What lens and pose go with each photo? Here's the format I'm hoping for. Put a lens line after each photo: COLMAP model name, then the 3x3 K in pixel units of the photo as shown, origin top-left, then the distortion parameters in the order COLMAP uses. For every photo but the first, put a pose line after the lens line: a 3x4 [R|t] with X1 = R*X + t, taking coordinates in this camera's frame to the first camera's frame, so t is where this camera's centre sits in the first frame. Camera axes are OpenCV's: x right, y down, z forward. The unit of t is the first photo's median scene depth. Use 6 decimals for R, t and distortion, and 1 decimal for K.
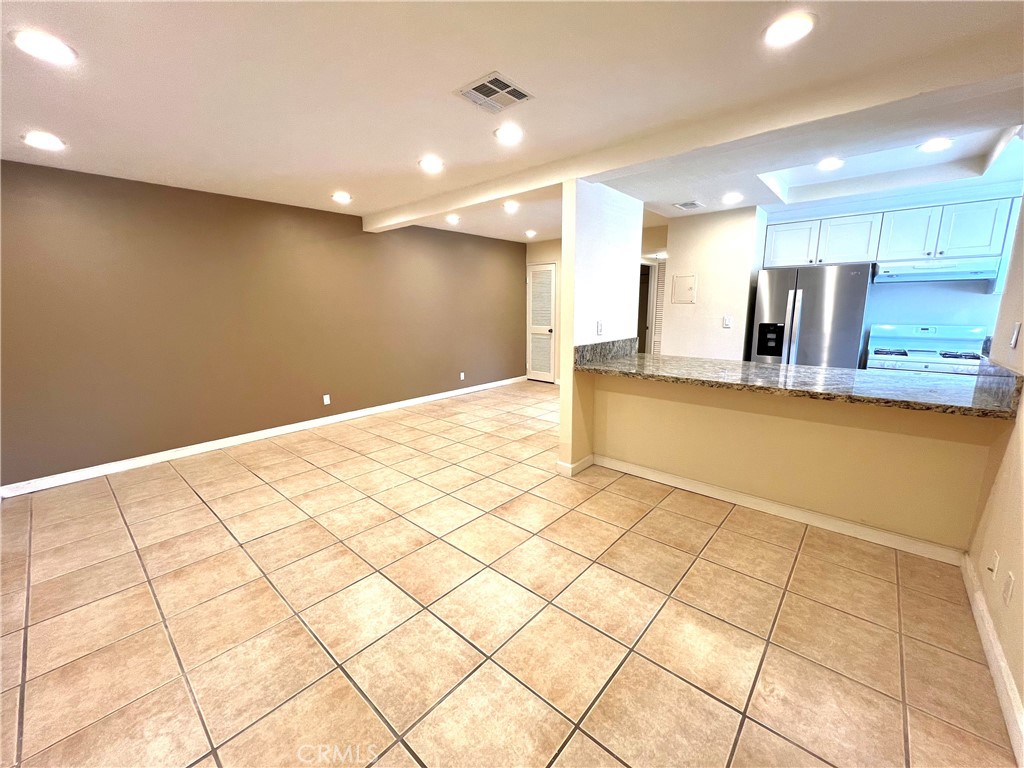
lens RADIAL K [[411.2, 0, 513.3], [0, 411.2, 381.4], [0, 0, 1]] dist [0.003796, 0.000527]
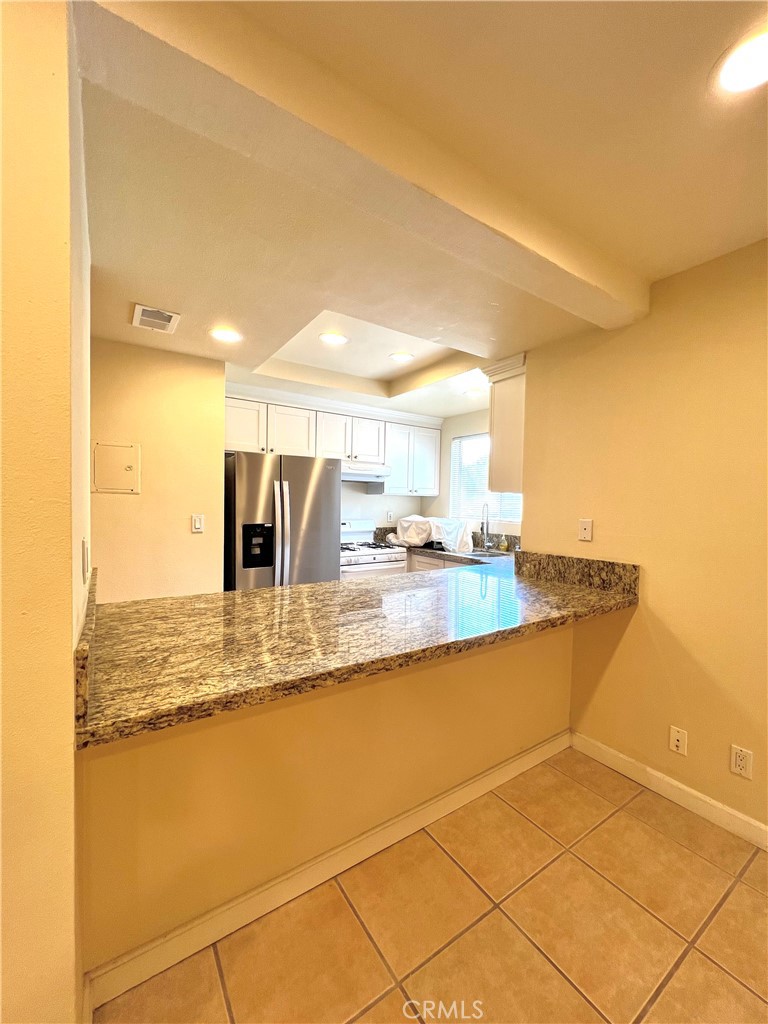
lens RADIAL K [[411.2, 0, 386.4], [0, 411.2, 512.1], [0, 0, 1]] dist [0.003796, 0.000527]
pose [[0.244111, -0.012470, 0.969667, -0.034575], [0.156786, 0.987270, -0.026774, -0.105921], [-0.956989, 0.158566, 0.242958, 0.596684]]
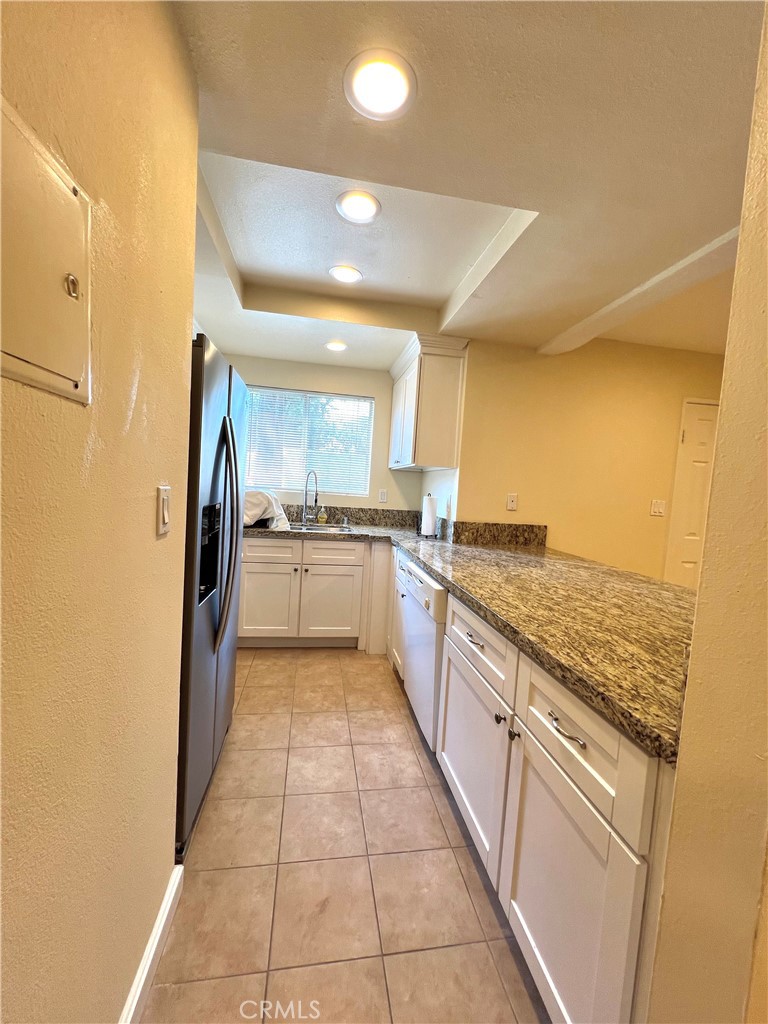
lens RADIAL K [[411.2, 0, 385.0], [0, 411.2, 514.9], [0, 0, 1]] dist [0.003796, 0.000527]
pose [[-0.777298, -0.084483, 0.623434, 0.292532], [0.057720, 0.977187, 0.204386, -0.194047], [-0.626479, 0.194854, -0.754690, 1.172186]]
